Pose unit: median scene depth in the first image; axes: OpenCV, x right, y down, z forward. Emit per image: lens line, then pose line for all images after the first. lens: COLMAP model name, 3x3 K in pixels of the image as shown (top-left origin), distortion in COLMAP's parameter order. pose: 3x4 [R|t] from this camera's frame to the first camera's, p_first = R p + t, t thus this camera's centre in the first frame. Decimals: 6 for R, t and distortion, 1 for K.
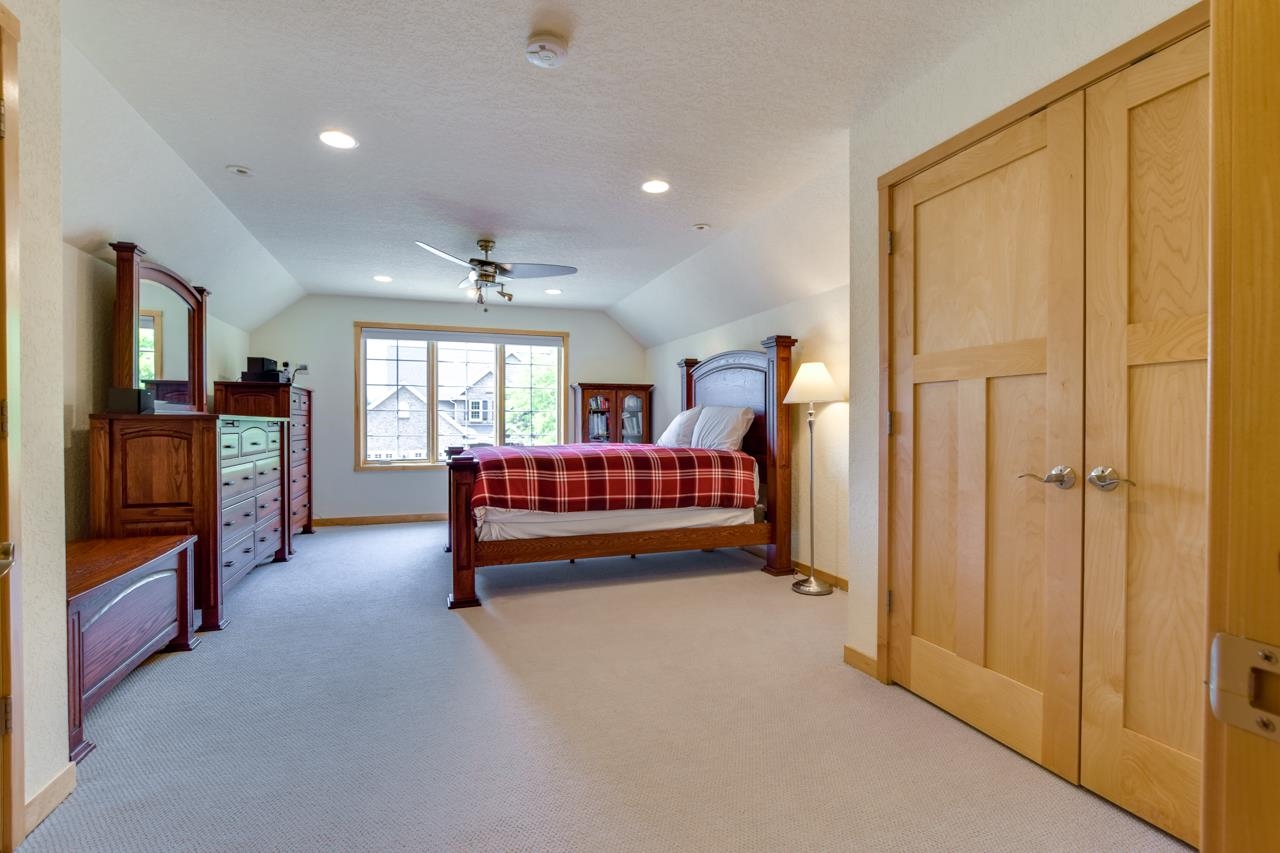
lens RADIAL K [[582.2, 0, 640.6], [0, 582.2, 426.5], [0, 0, 1]] dist [-0.020260, 0.003888]
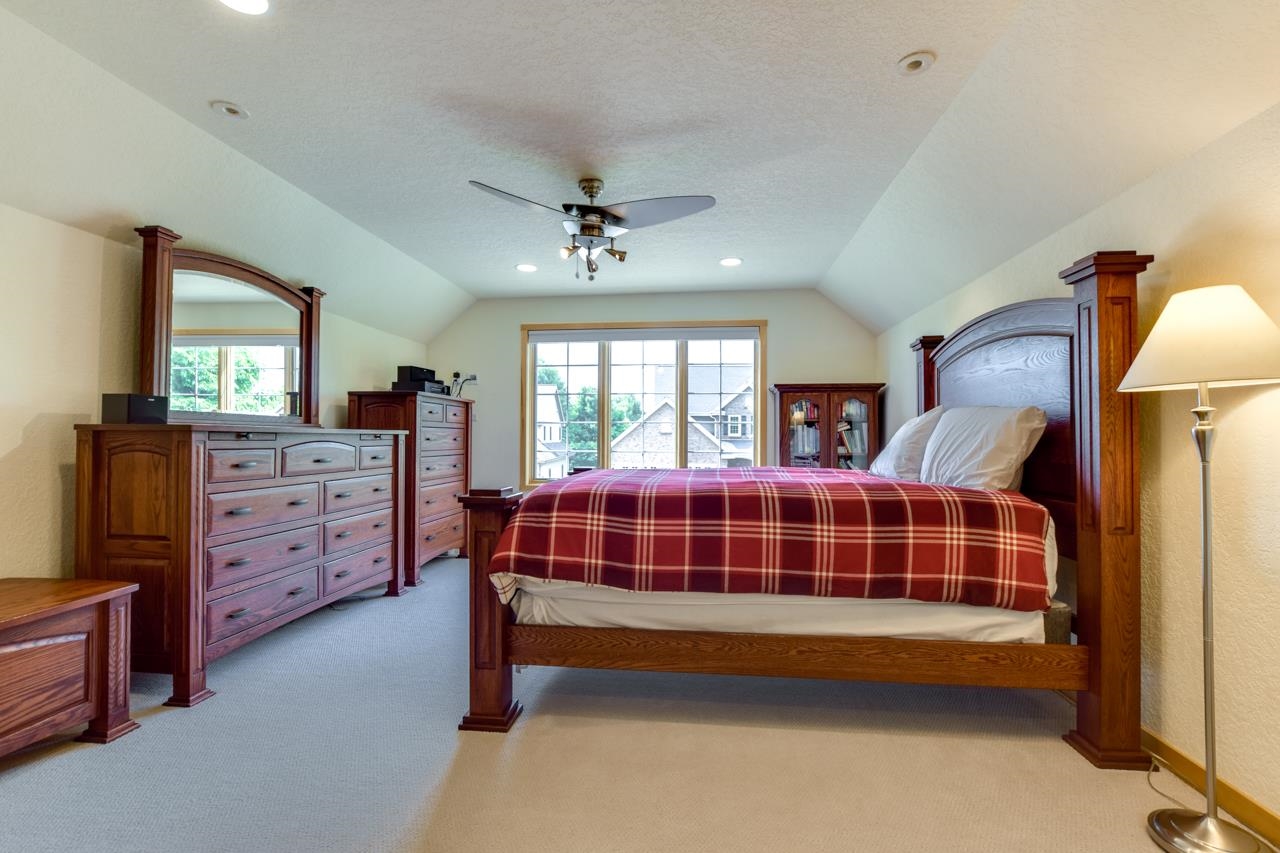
lens RADIAL K [[582.2, 0, 635.9], [0, 582.2, 429.5], [0, 0, 1]] dist [-0.020260, 0.003888]
pose [[0.899629, -0.004085, -0.436636, 0.098501], [-0.004922, 0.999798, -0.019494, -0.001212], [0.436627, 0.019686, 0.899427, 0.414049]]
